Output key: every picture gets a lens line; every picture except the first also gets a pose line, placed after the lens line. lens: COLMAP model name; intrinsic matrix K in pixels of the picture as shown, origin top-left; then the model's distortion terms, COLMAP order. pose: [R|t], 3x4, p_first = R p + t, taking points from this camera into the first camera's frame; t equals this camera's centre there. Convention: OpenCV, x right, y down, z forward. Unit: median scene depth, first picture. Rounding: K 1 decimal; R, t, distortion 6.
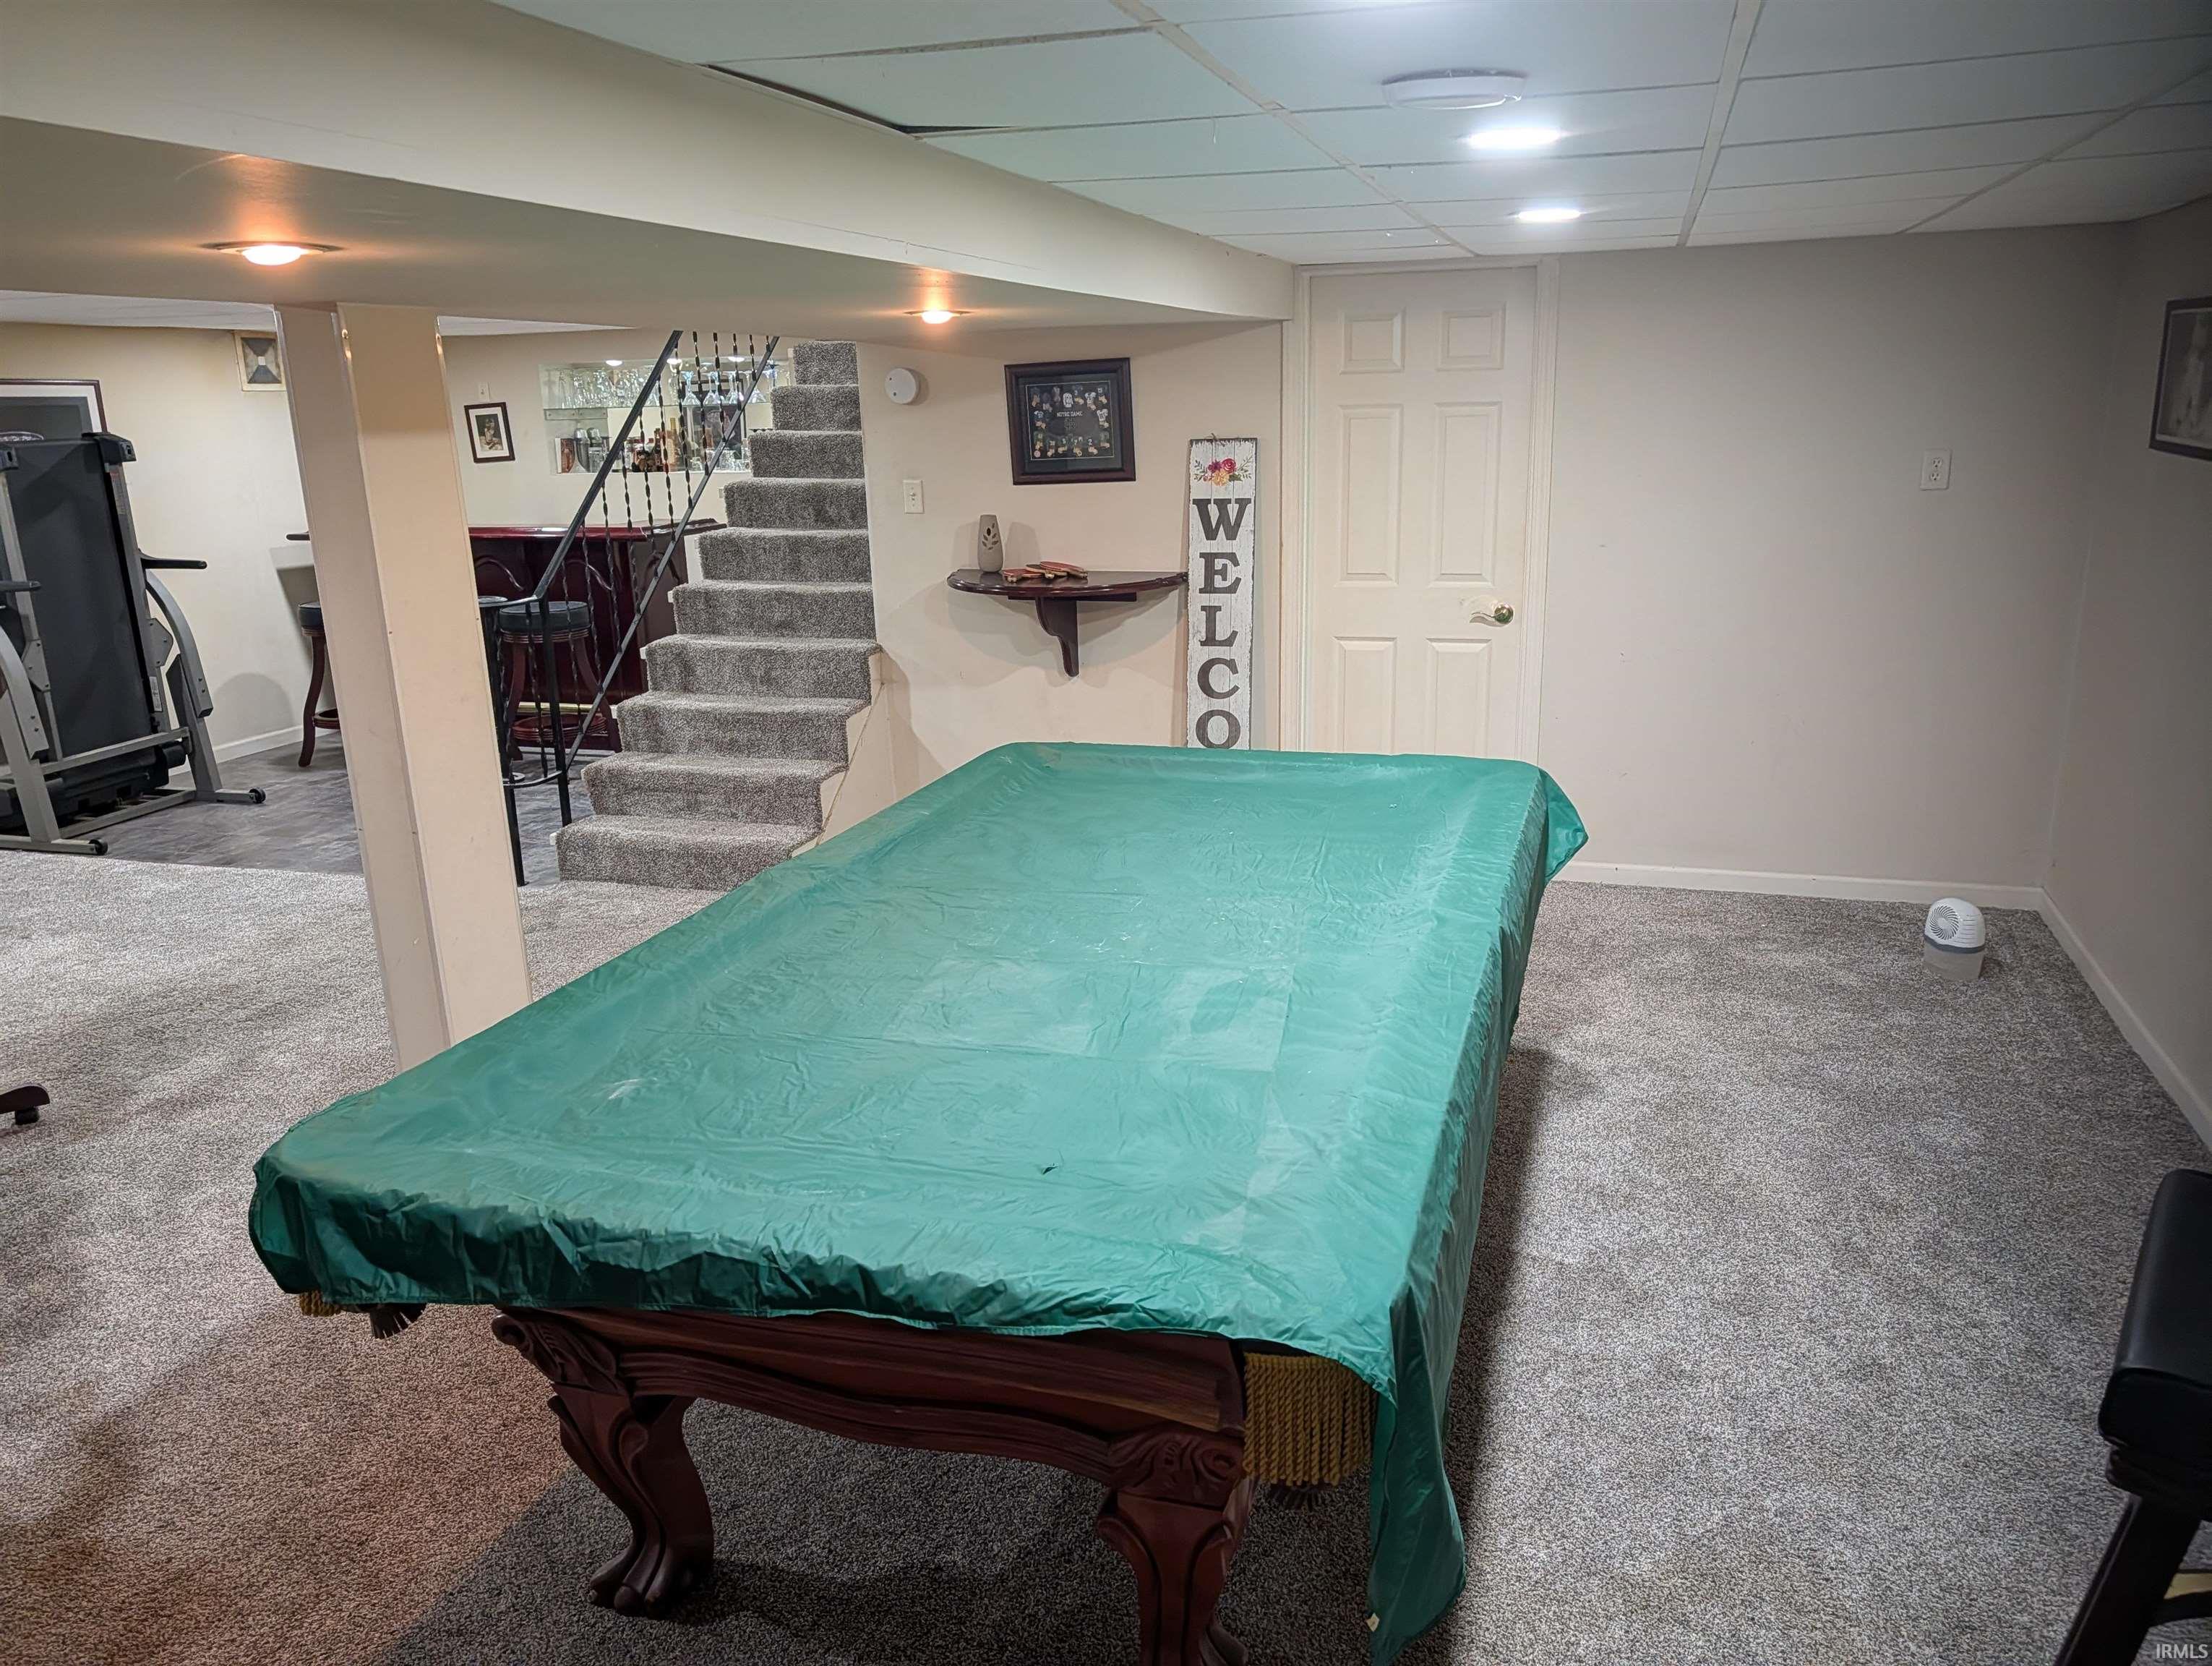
lens RADIAL K [[1591.9, 0, 1124.1], [0, 1591.9, 817.8], [0, 0, 1]] dist [0.003028, 0.006315]
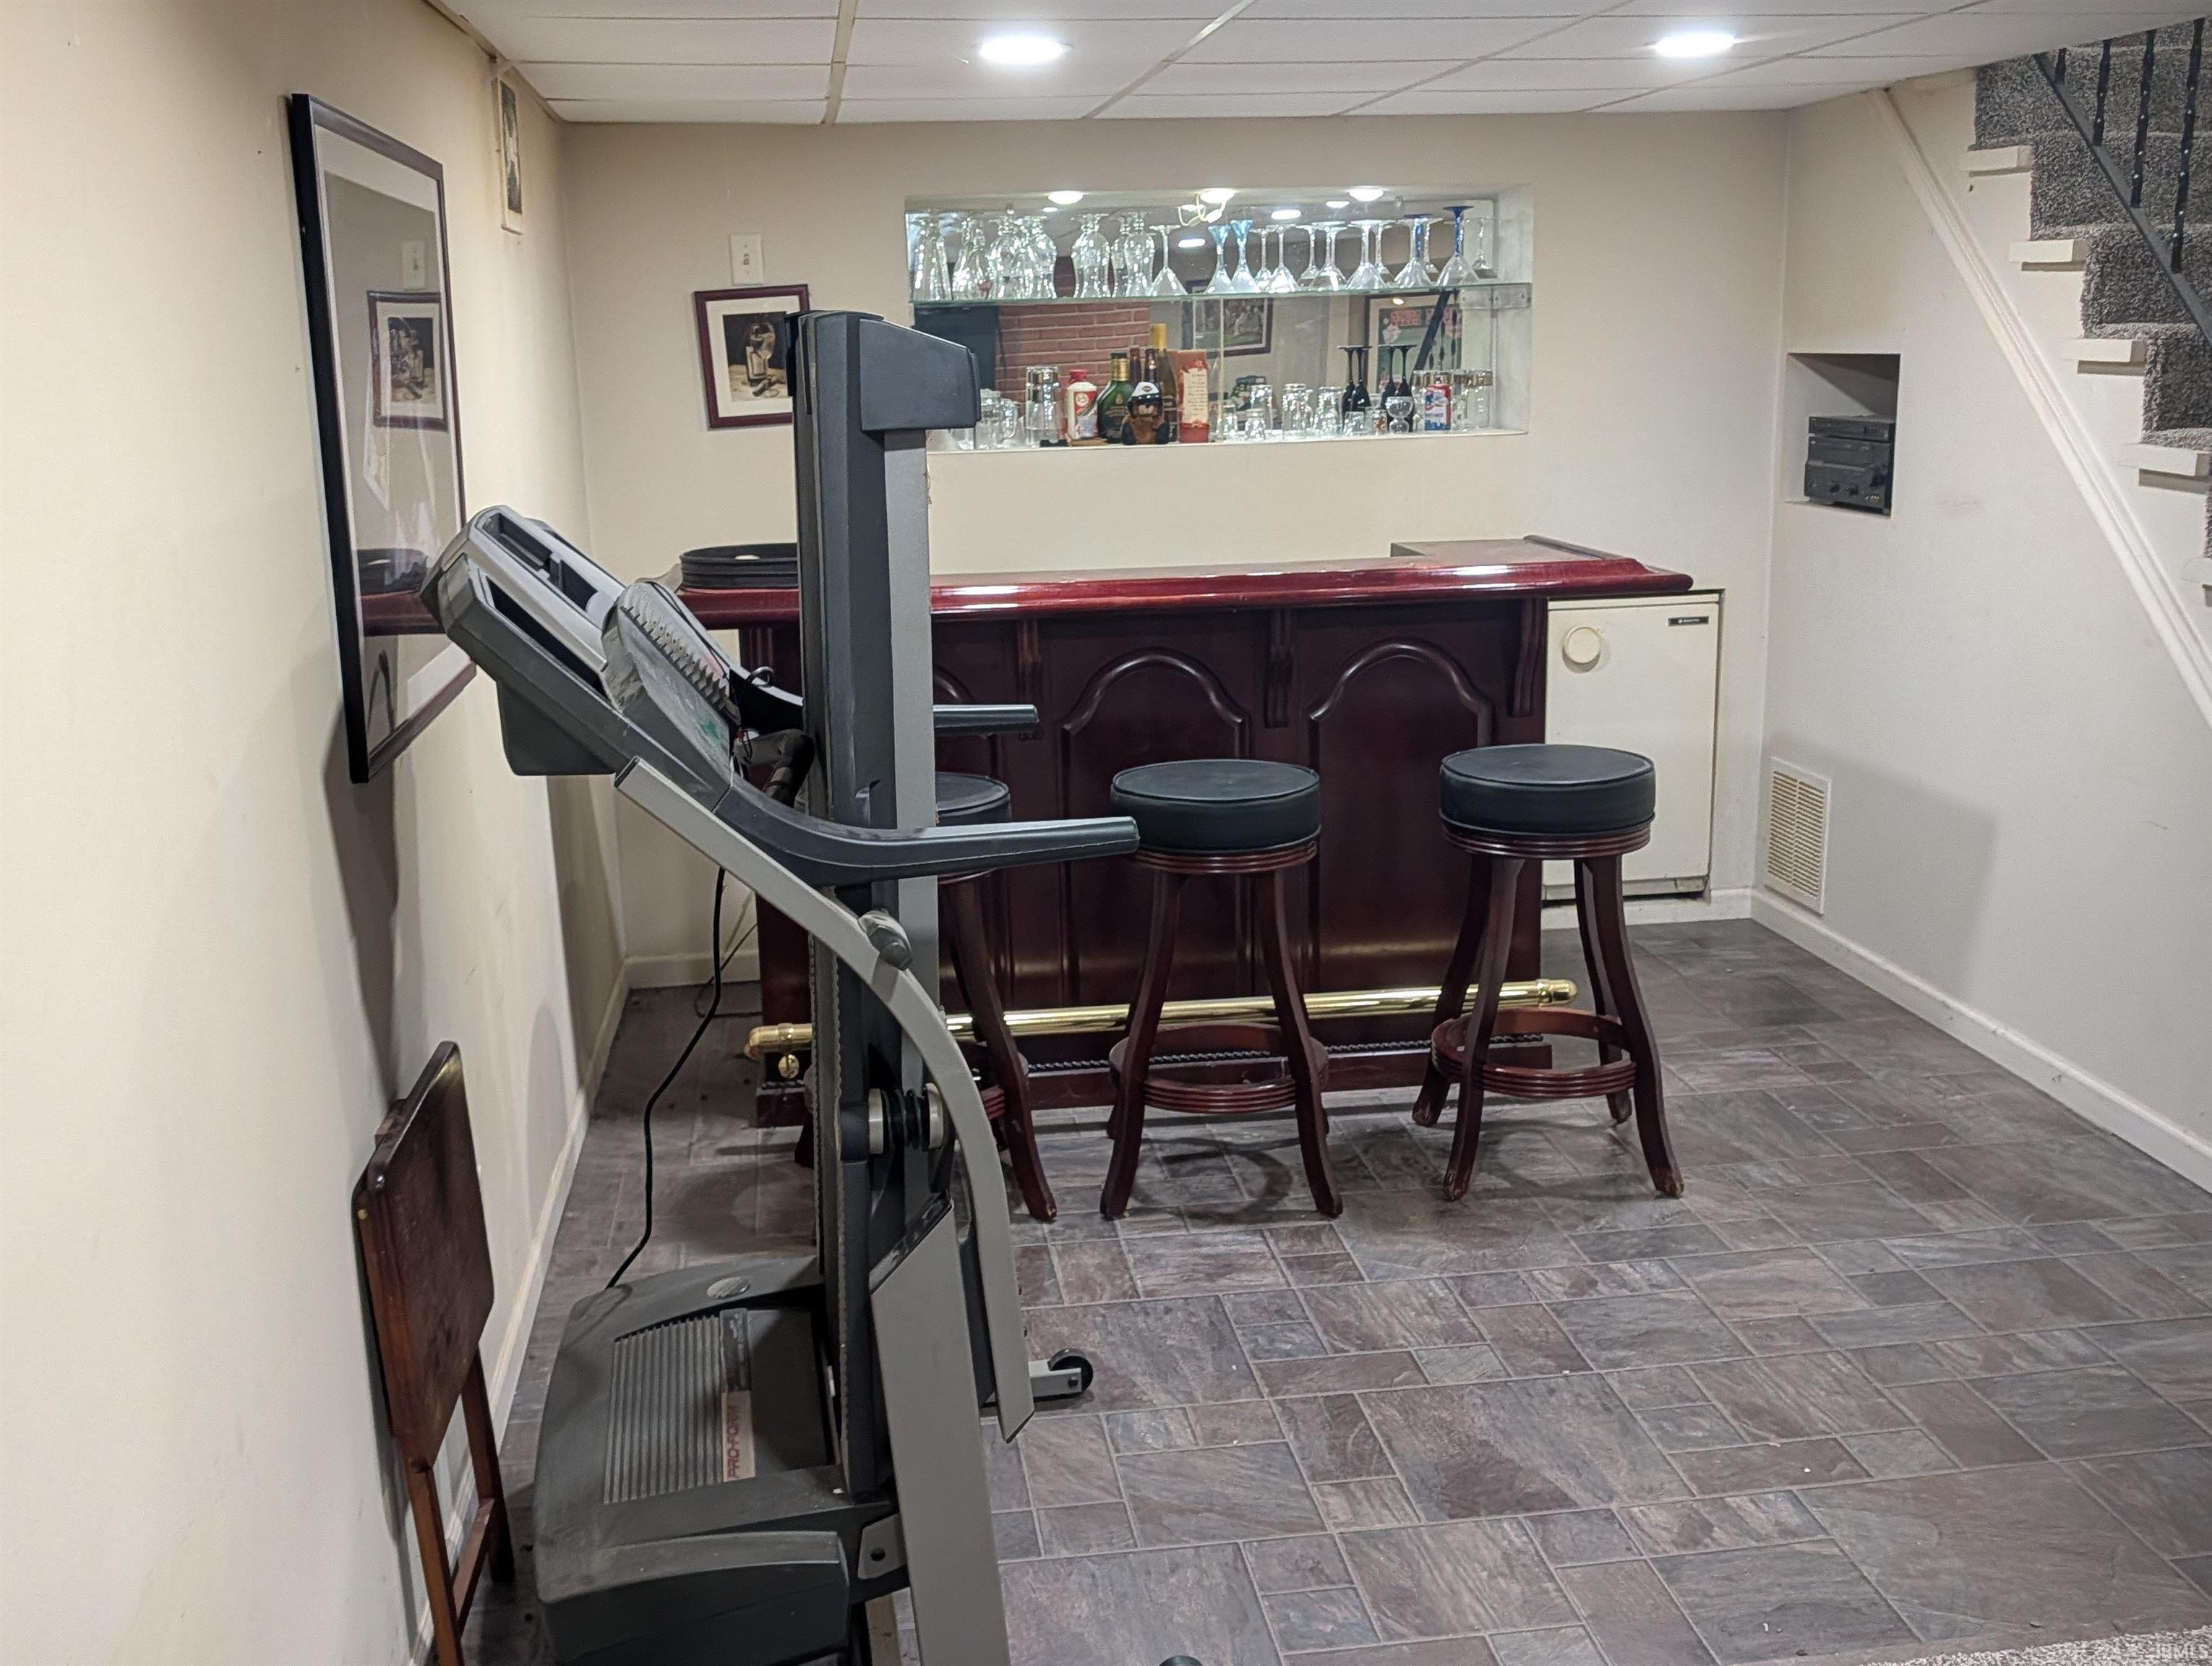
lens RADIAL K [[2260.1, 0, 1102.1], [0, 2260.1, 840.8], [0, 0, 1]] dist [0.025162, 0.000000]
pose [[0.910335, -0.088544, 0.404291, -0.760810], [0.107808, 0.993855, -0.025084, -0.120907], [-0.399586, 0.066421, 0.914286, 0.572529]]
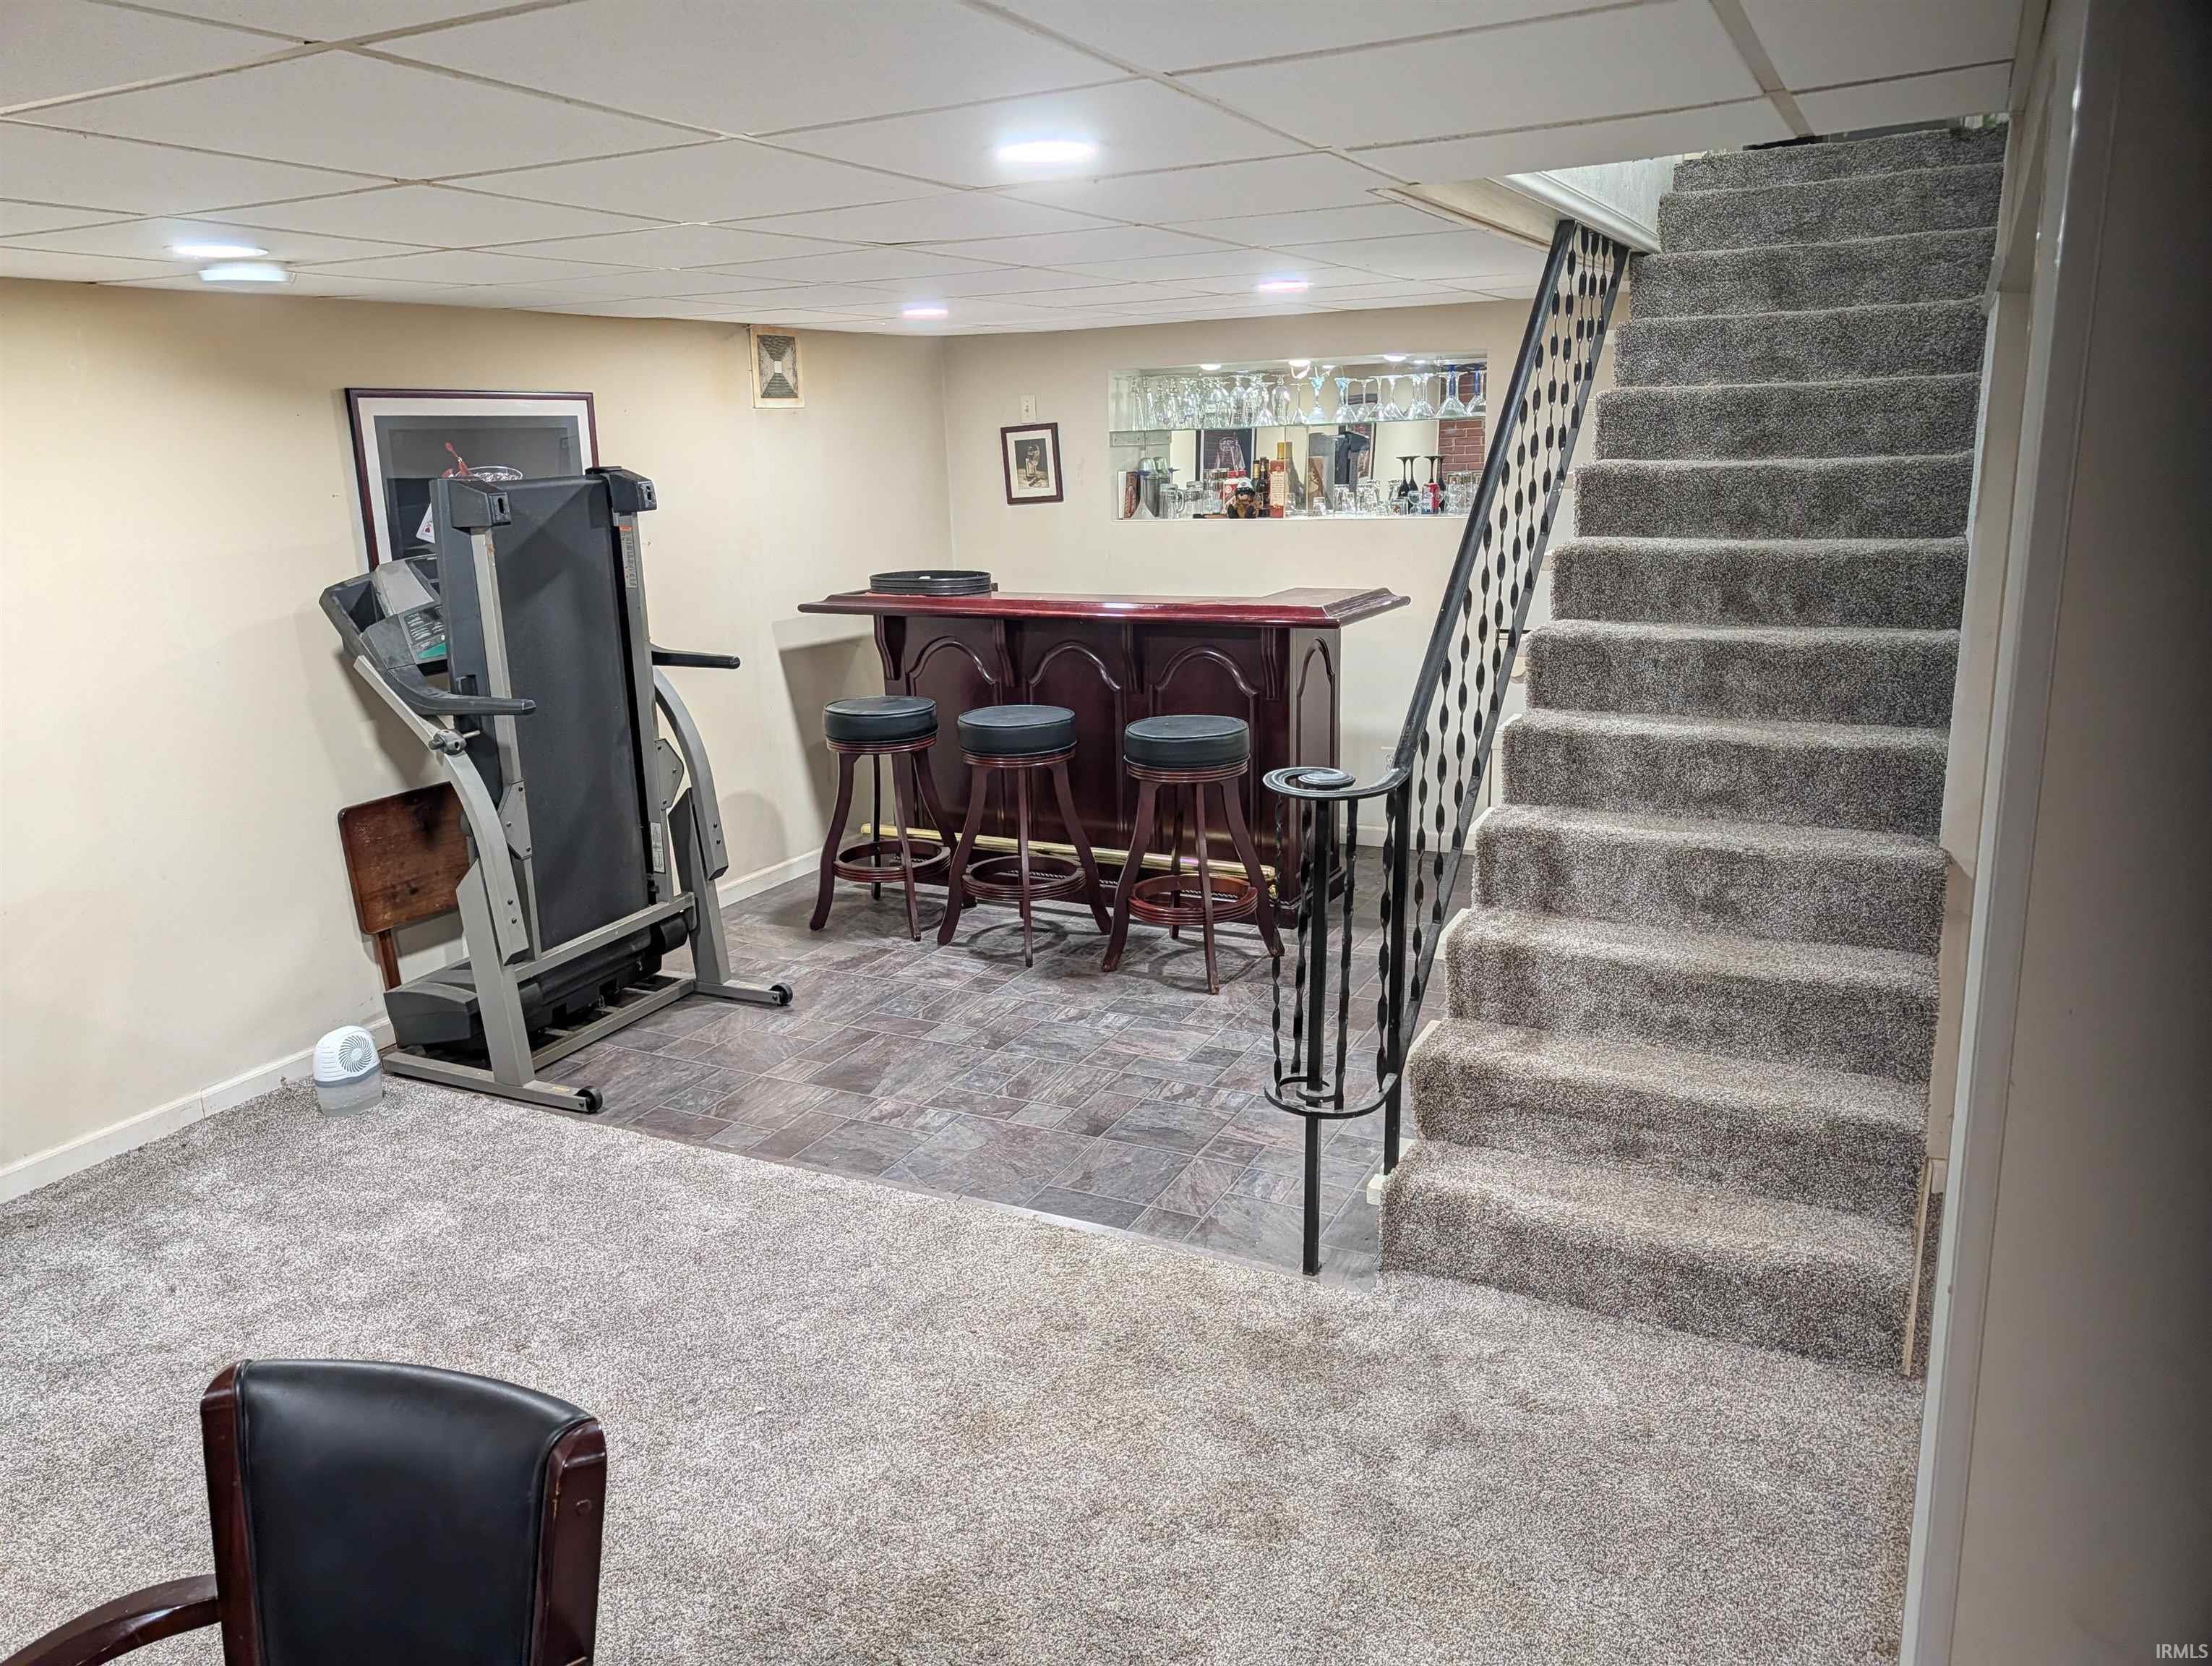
lens RADIAL K [[1591.9, 0, 1101.0], [0, 1591.9, 833.4], [0, 0, 1]] dist [0.003028, 0.006315]
pose [[0.983134, 0.038757, -0.178734, -0.303867], [-0.040108, 0.999188, -0.003950, -0.090460], [0.178435, 0.011052, 0.983890, 0.369120]]
